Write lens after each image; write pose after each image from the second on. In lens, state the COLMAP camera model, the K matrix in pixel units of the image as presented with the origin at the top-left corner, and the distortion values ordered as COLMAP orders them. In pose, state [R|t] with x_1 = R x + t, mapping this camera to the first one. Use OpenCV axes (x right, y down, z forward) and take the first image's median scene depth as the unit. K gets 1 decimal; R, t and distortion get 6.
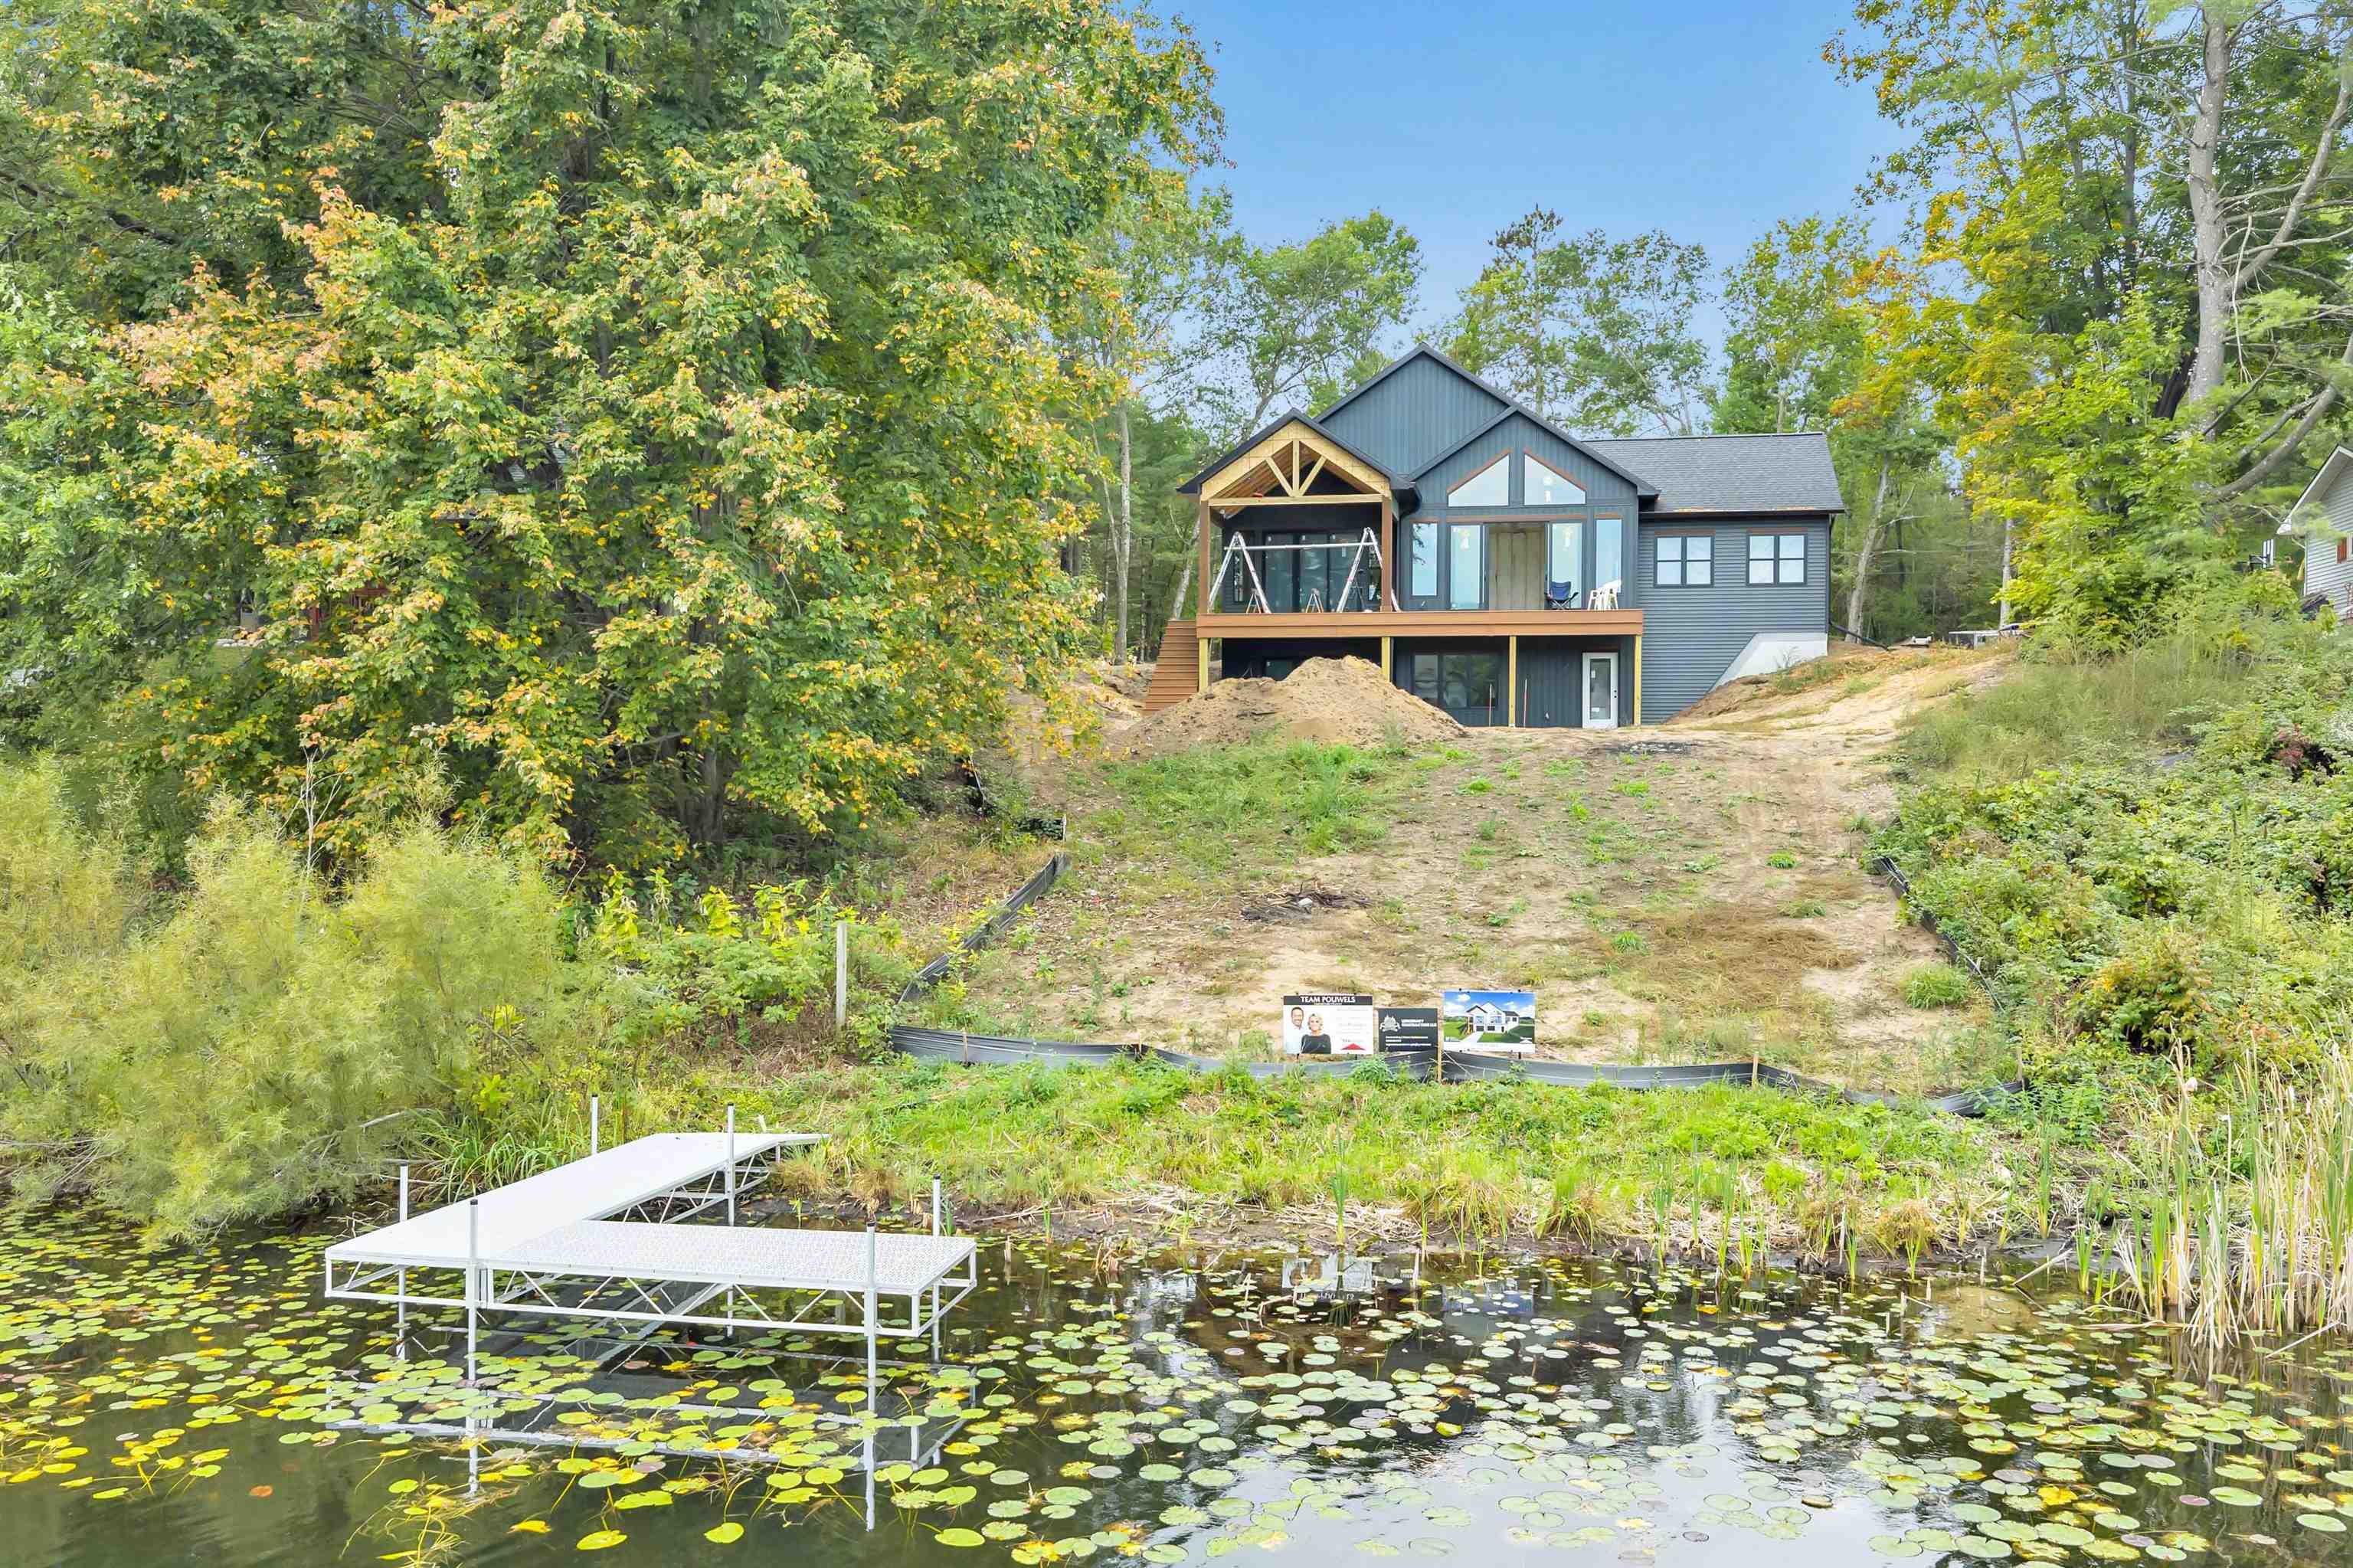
lens RADIAL K [[1935.4, 0, 1175.6], [0, 1935.4, 784.1], [0, 0, 1]] dist [0.032752, -0.036770]
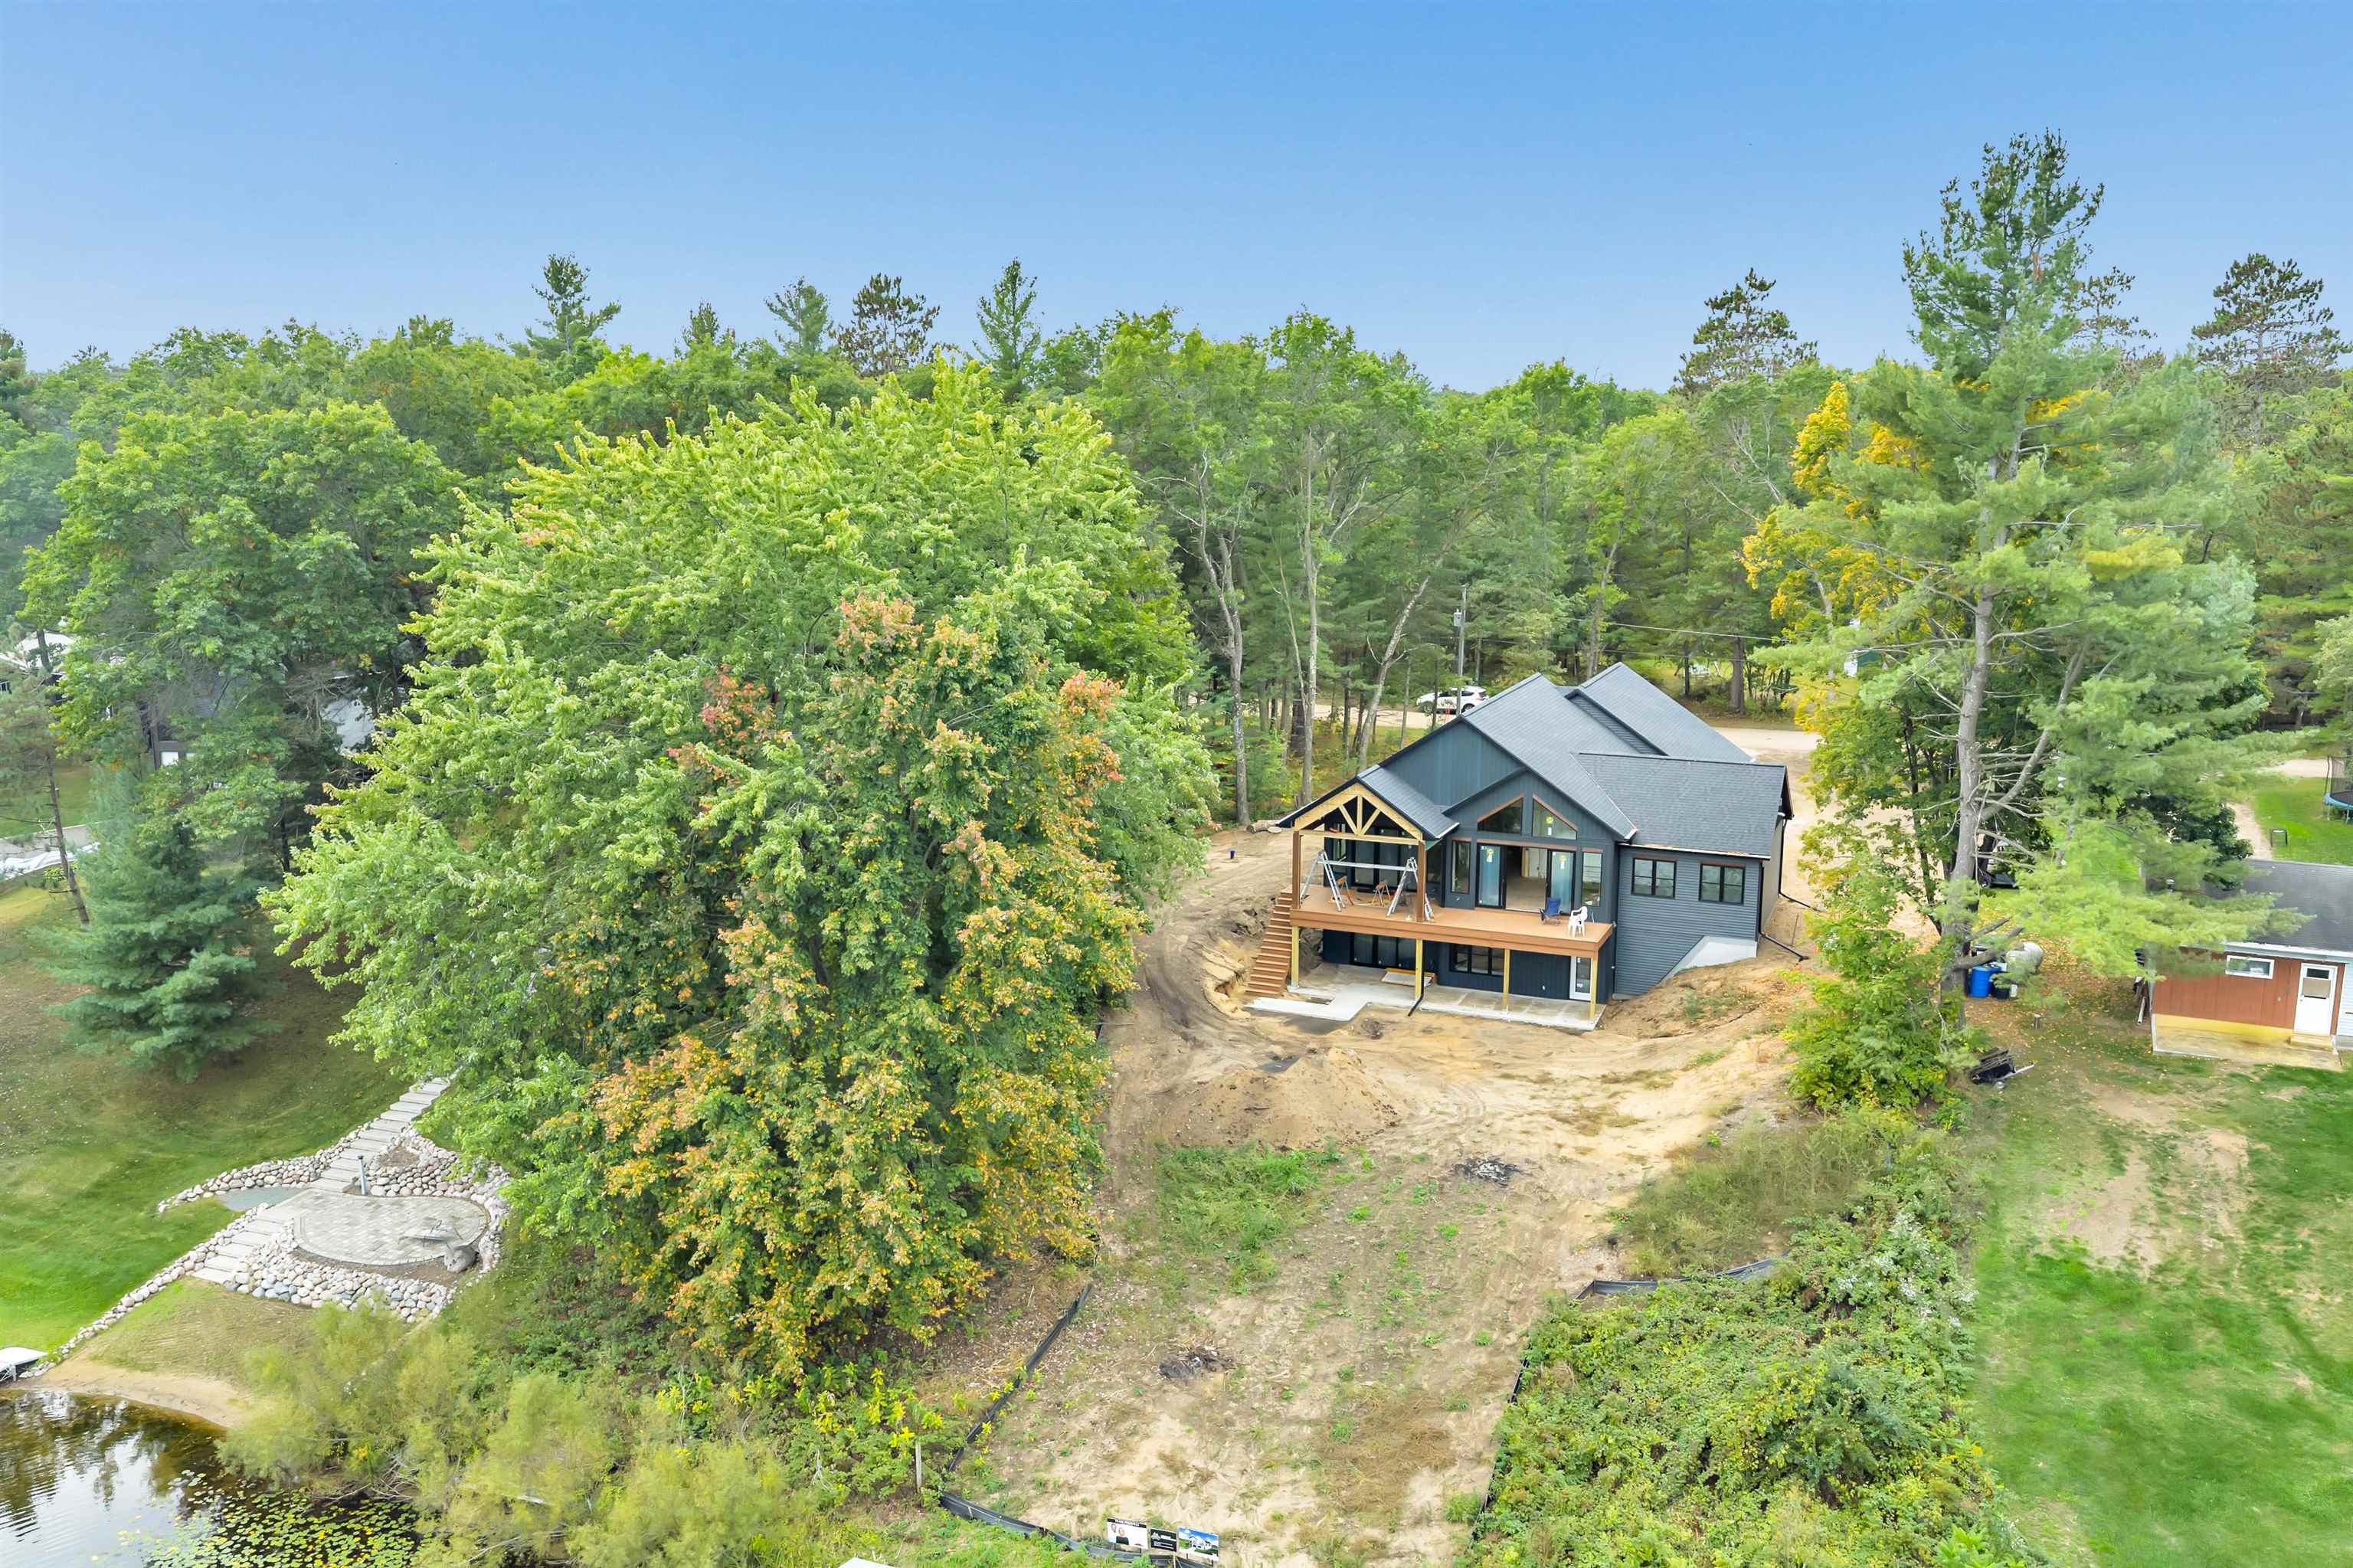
lens RADIAL K [[1935.4, 0, 1180.0], [0, 1935.4, 778.7], [0, 0, 1]] dist [0.032752, -0.036770]
pose [[0.978431, 0.037656, -0.203115, 0.470771], [-0.001673, 0.984658, 0.174487, -0.933177], [0.206569, -0.170384, 0.963482, -0.794323]]
